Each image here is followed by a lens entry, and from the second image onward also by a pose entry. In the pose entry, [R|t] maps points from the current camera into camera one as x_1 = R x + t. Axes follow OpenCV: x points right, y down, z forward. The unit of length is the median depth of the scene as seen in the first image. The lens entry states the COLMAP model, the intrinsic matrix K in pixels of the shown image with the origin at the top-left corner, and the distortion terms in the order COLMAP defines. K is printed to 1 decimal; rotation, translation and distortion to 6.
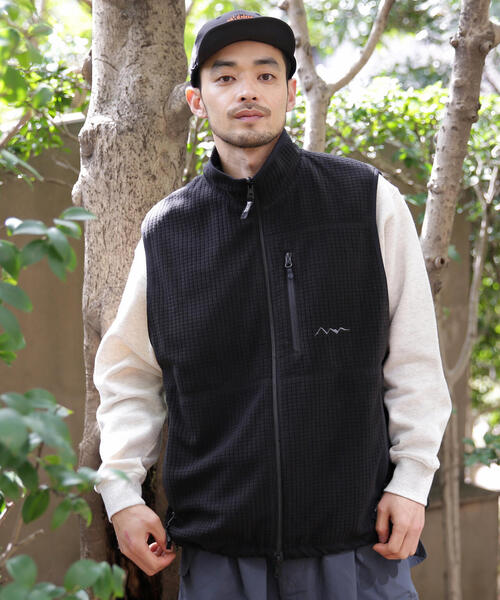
lens RADIAL K [[1168.1, 0, 251.3], [0, 1168.1, 302.3], [0, 0, 1]] dist [-0.093398, 0.000000]
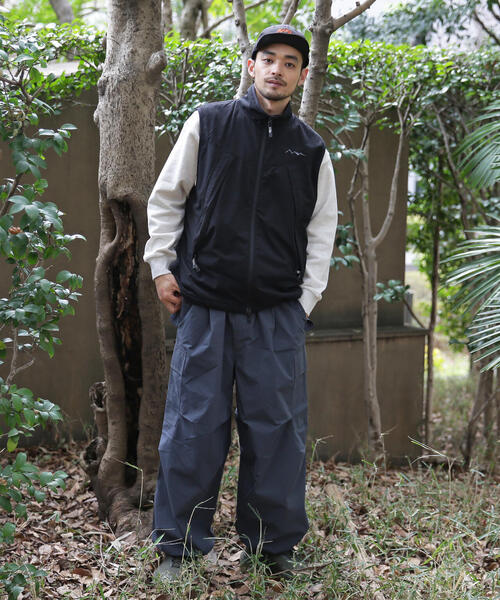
lens RADIAL K [[1168.1, 0, 248.7], [0, 1168.1, 298.8], [0, 0, 1]] dist [-0.093398, 0.000000]
pose [[0.994994, 0.021889, -0.097508, 0.259942], [-0.015176, 0.997497, 0.069068, 0.058470], [0.098776, -0.067242, 0.992835, -0.753504]]
